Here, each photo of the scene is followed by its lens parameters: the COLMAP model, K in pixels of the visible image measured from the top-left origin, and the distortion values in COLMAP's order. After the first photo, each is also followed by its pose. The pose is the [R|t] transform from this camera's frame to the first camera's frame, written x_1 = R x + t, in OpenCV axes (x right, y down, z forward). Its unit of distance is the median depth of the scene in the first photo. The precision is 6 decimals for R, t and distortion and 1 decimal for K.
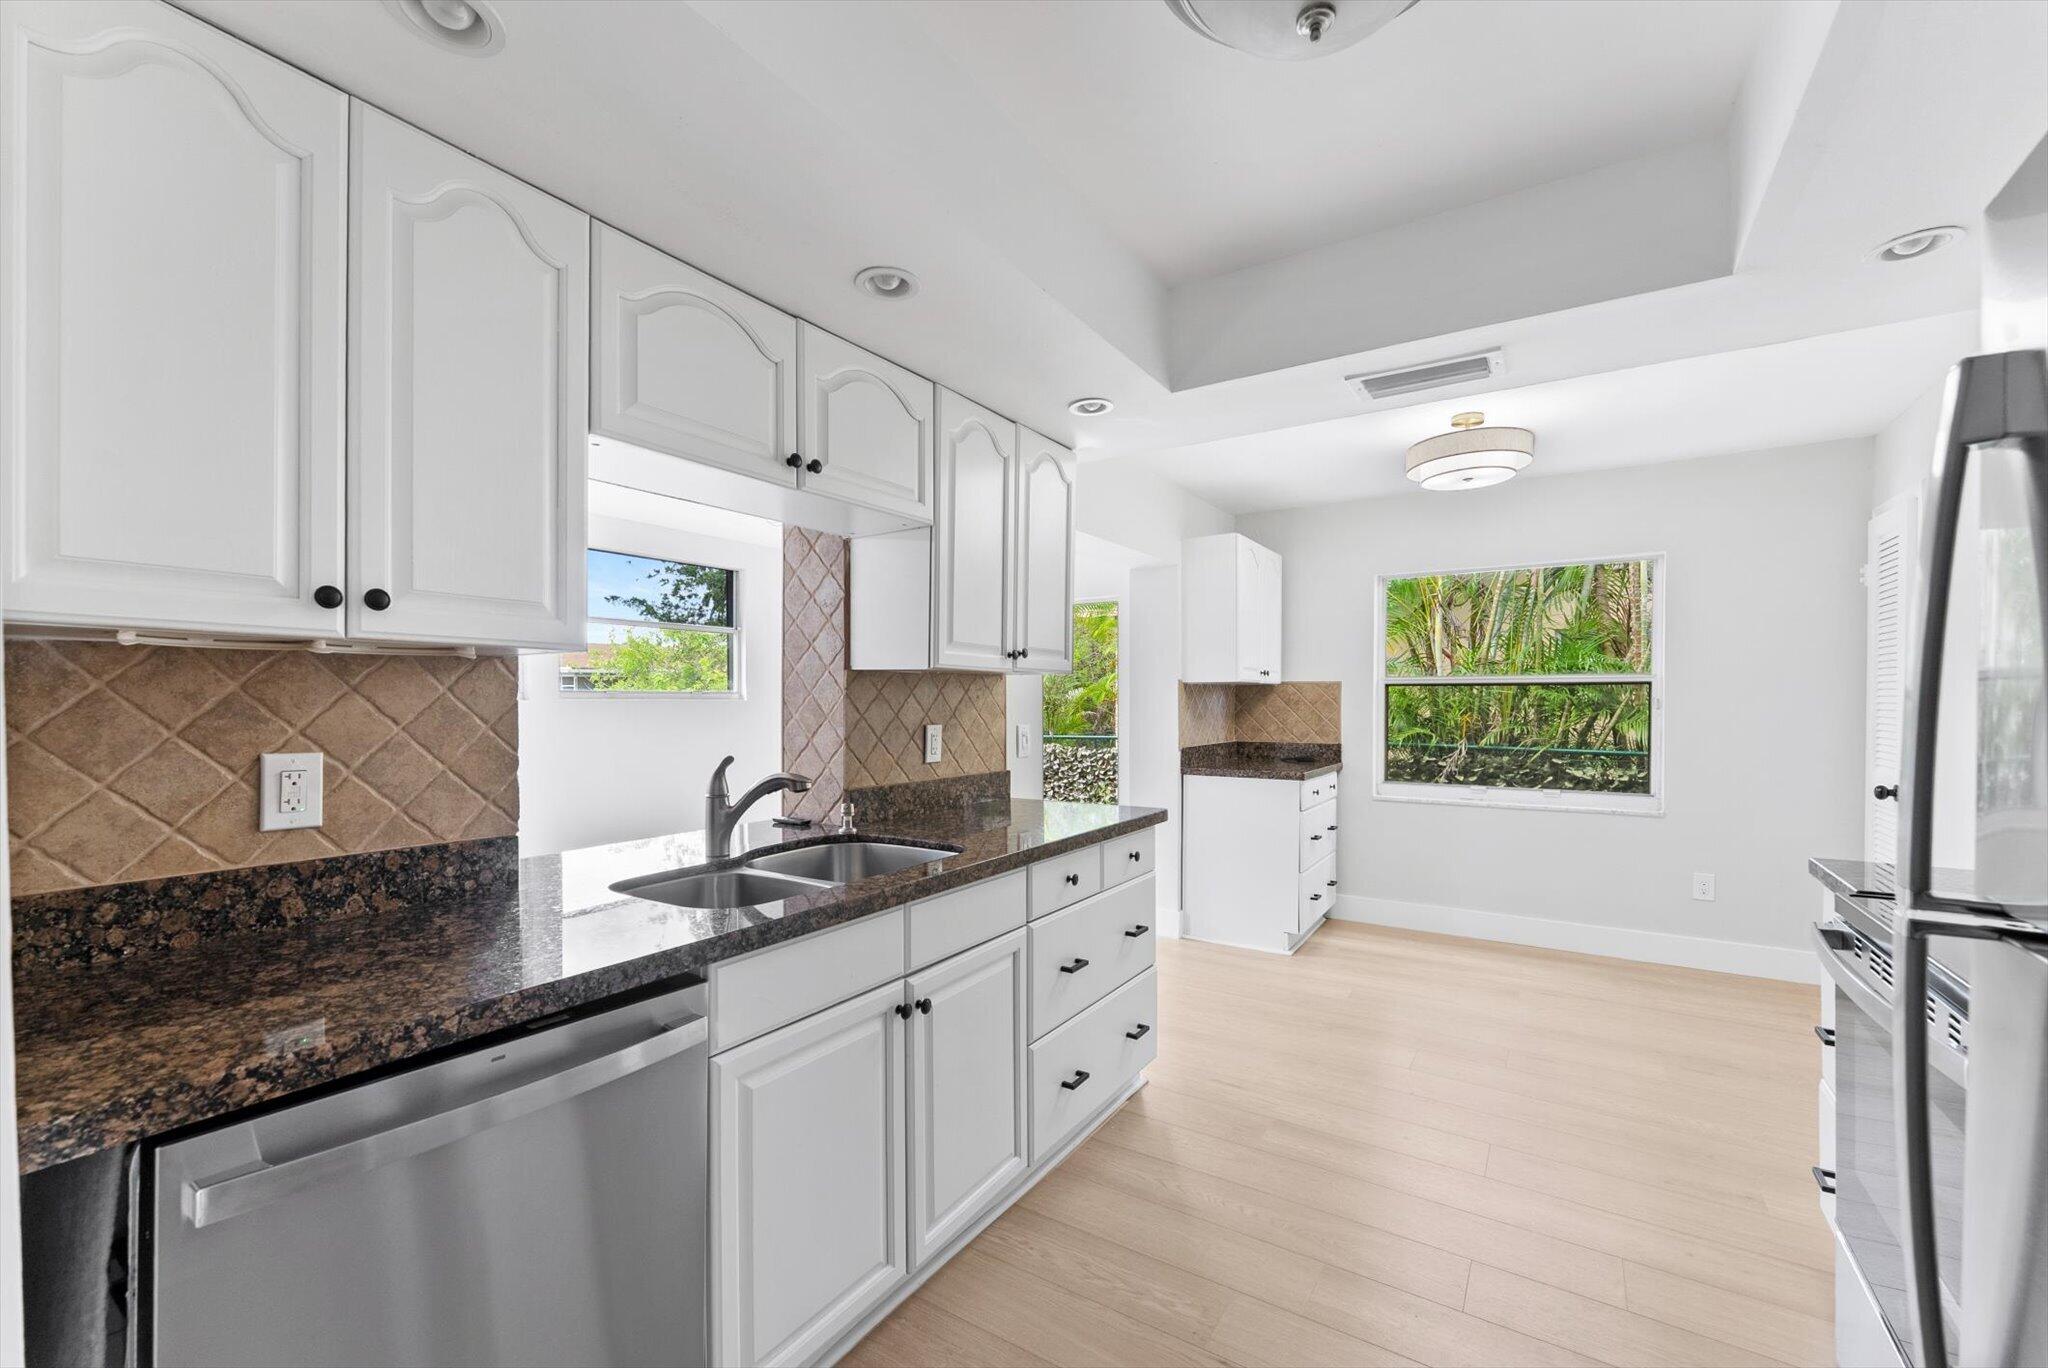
lens RADIAL K [[831.5, 0, 1030.7], [0, 831.5, 706.0], [0, 0, 1]] dist [0.002384, 0.000535]
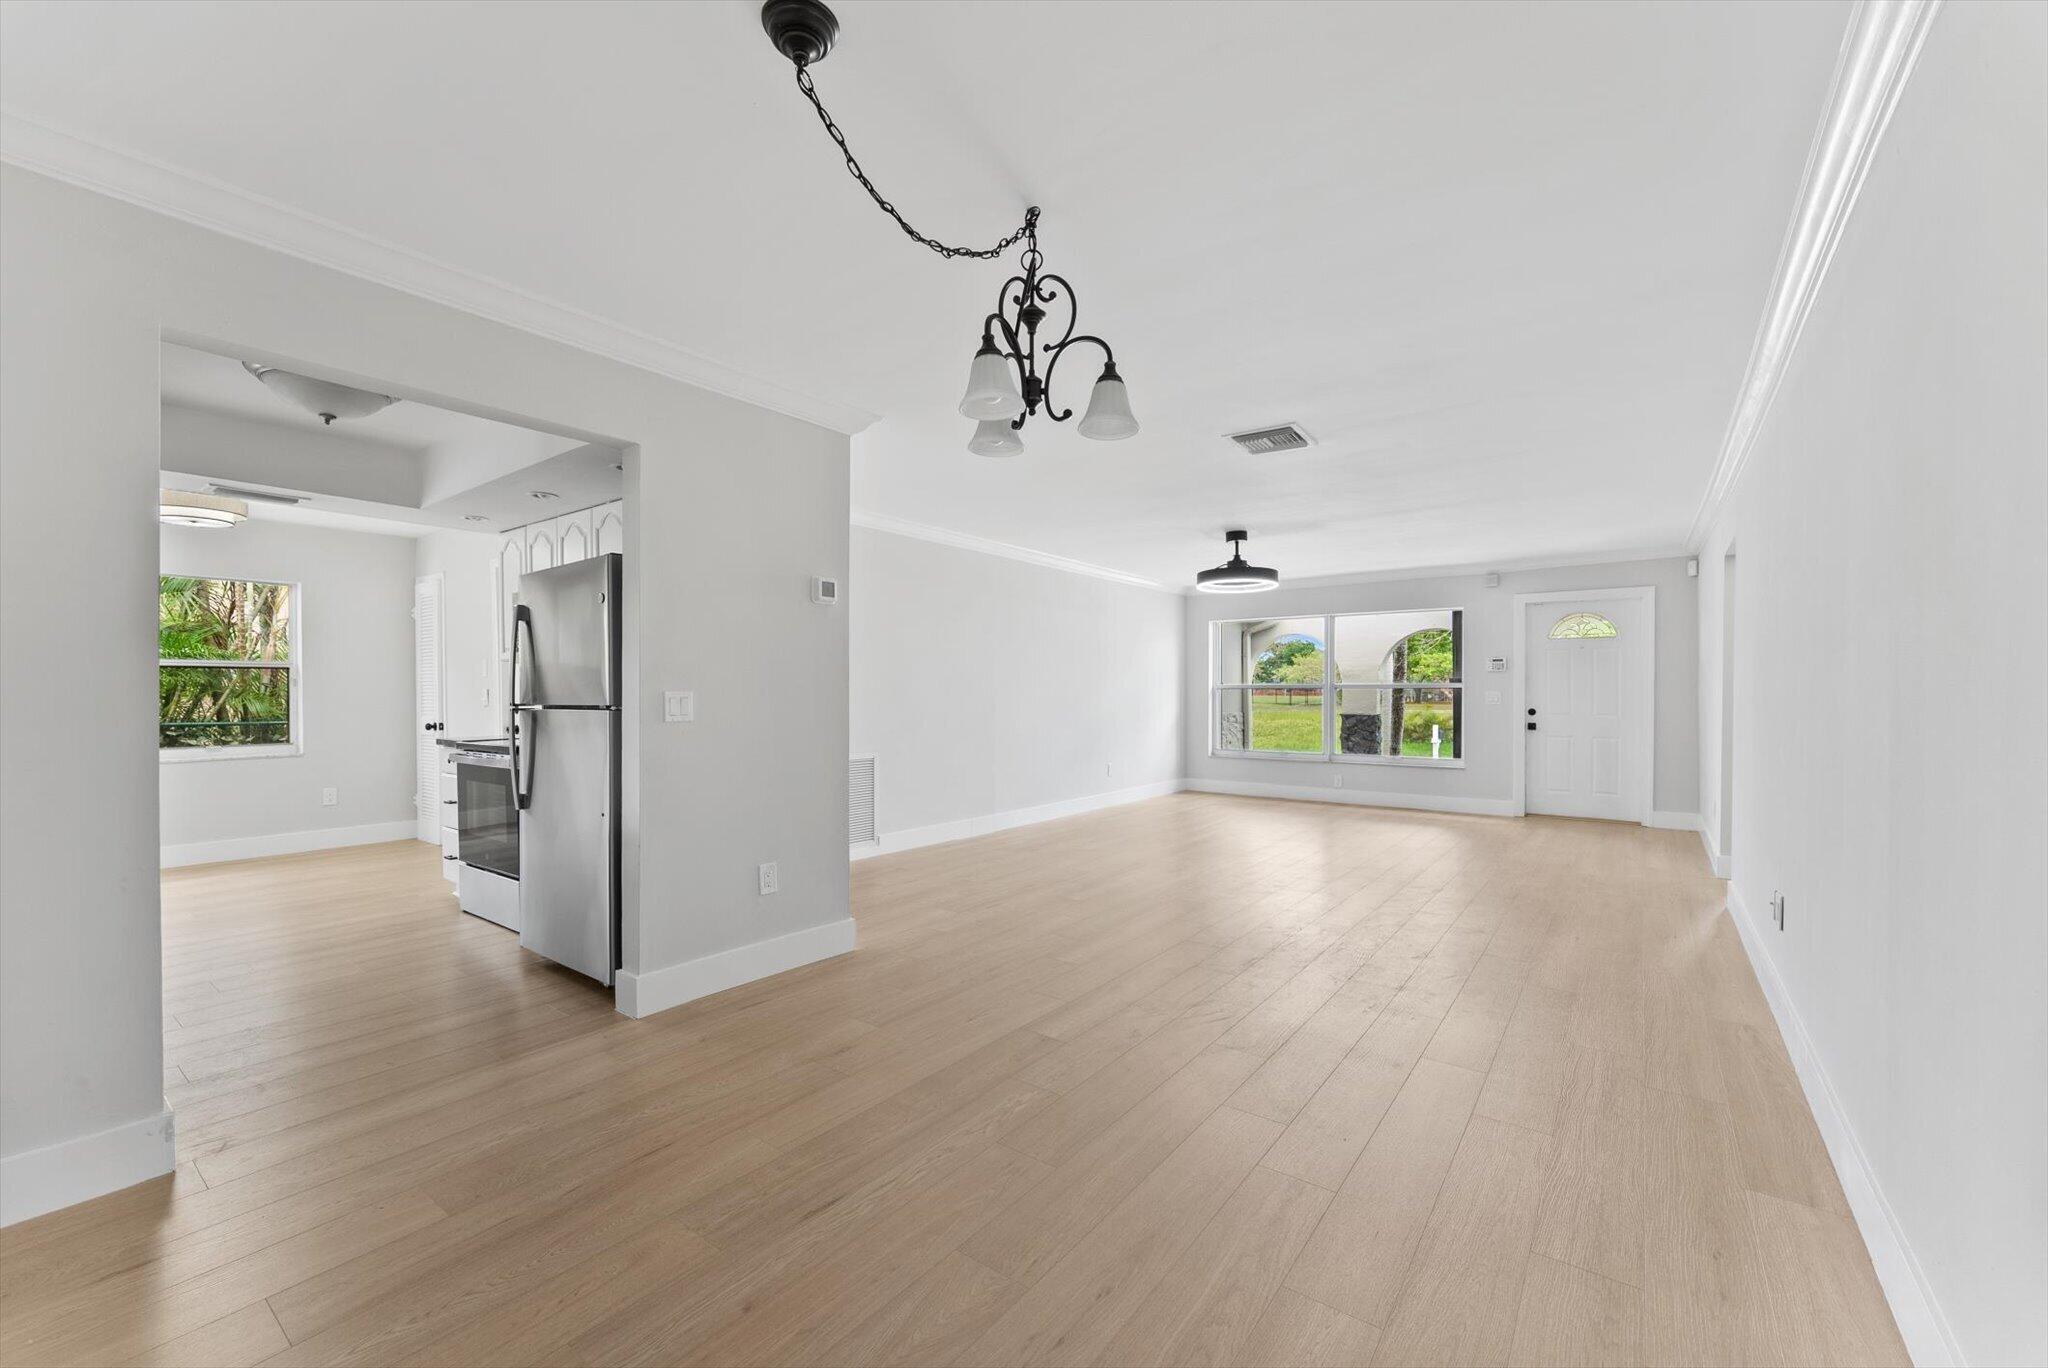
lens RADIAL K [[825.5, 0, 1026.0], [0, 825.5, 696.1], [0, 0, 1]] dist [-0.002418, -0.000126]
pose [[0.072393, -0.007051, 0.997351, -0.468336], [0.012519, 0.999903, 0.006161, 0.021693], [-0.997298, 0.012040, 0.072474, -0.313990]]
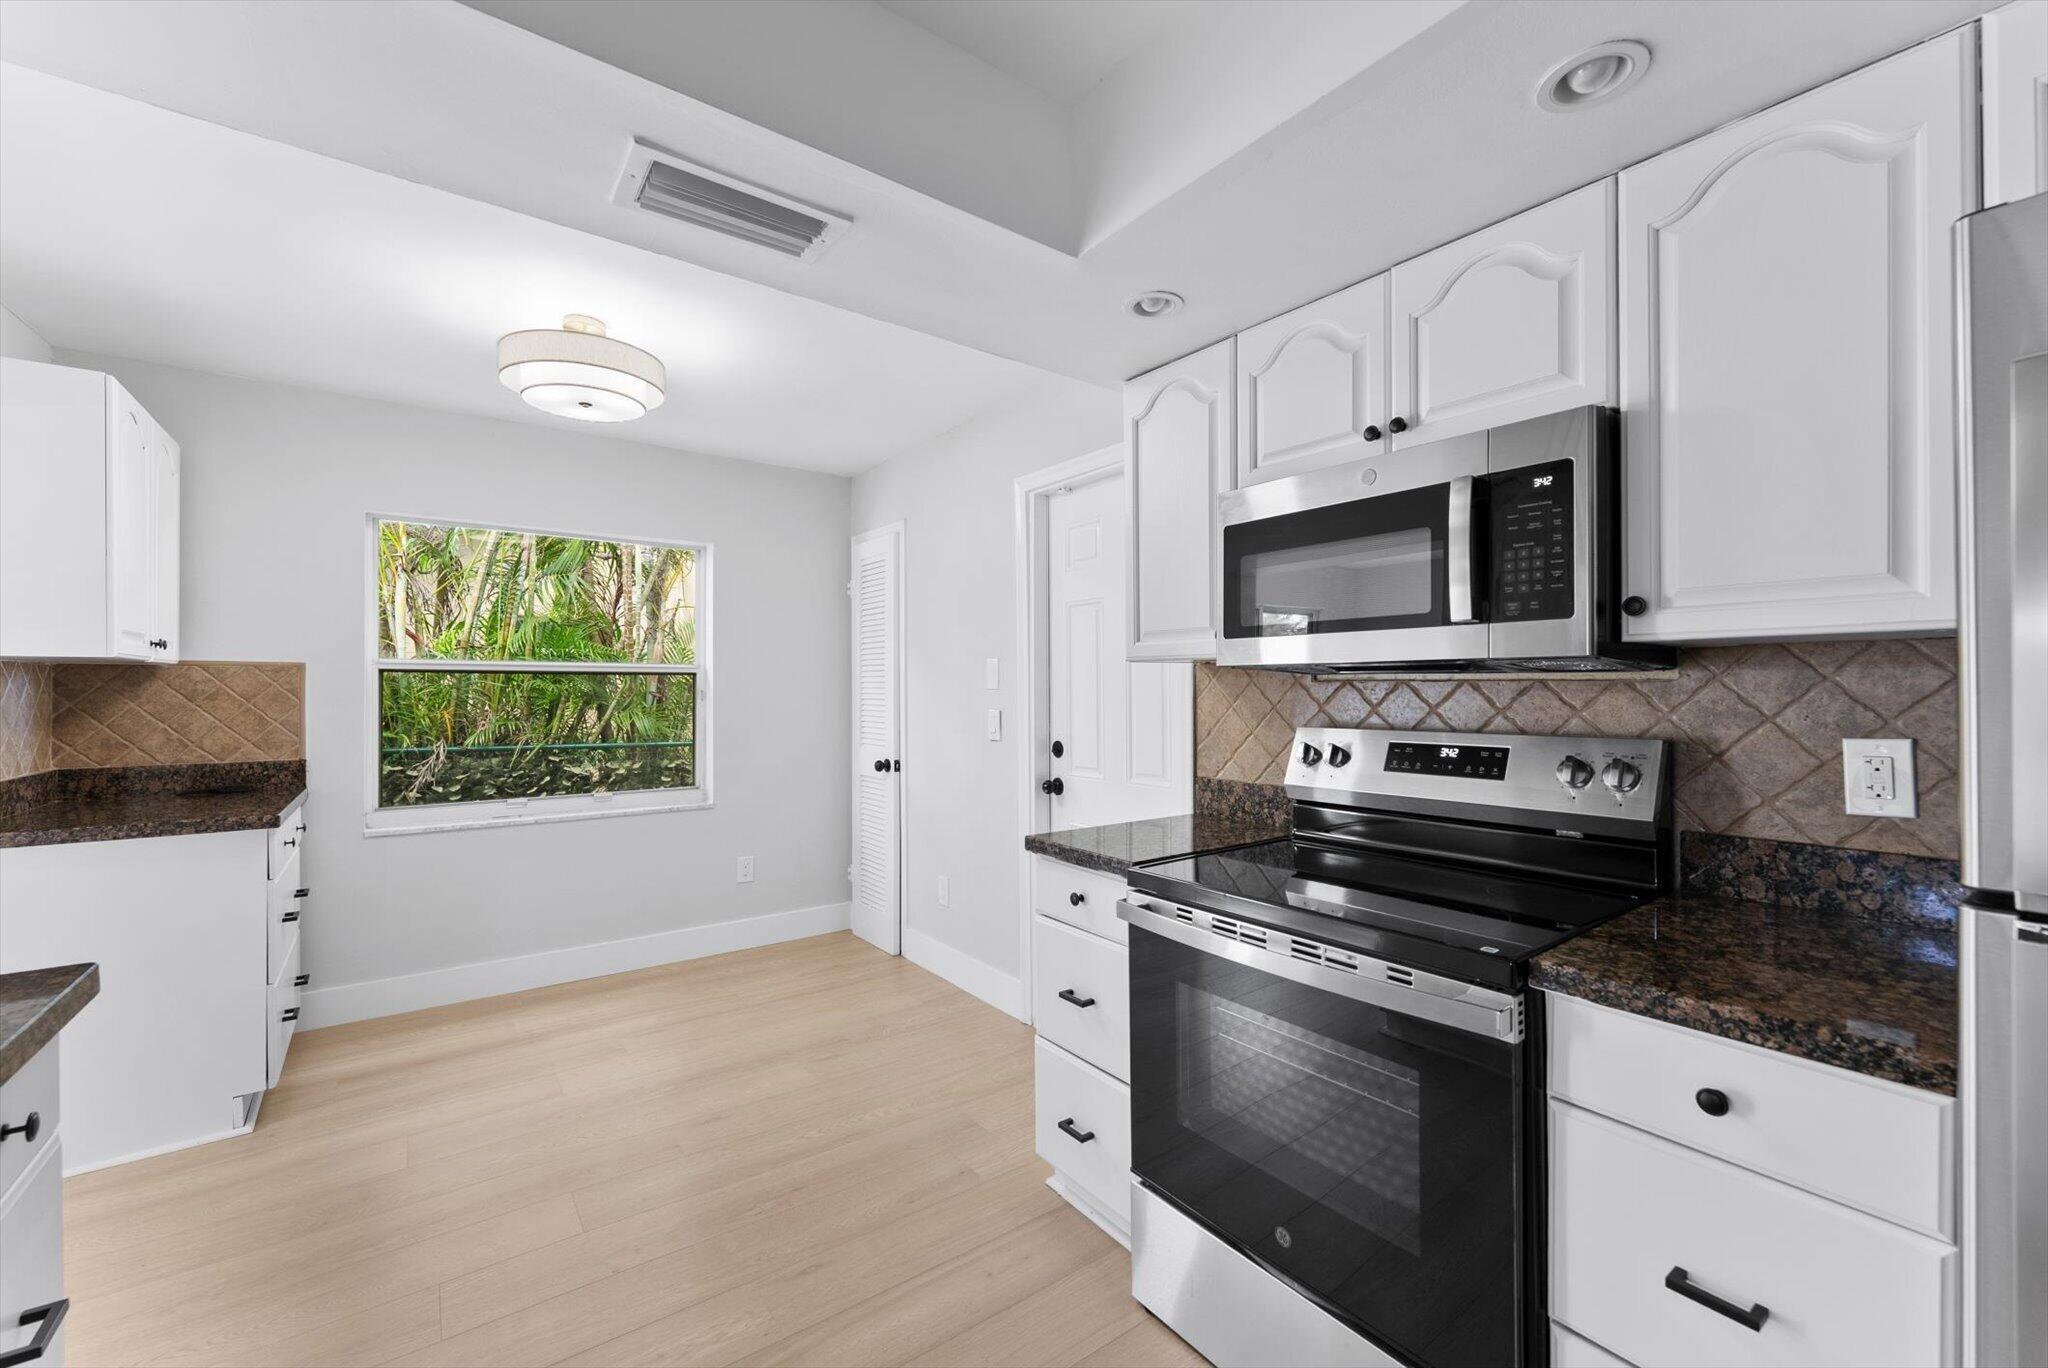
lens RADIAL K [[821.0, 0, 1026.6], [0, 821.0, 688.1], [0, 0, 1]] dist [-0.000899, -0.000054]
pose [[0.350181, 0.002286, 0.936679, -0.025520], [0.007996, 0.999953, -0.005430, -0.001843], [-0.936648, 0.009391, 0.350146, 0.211979]]
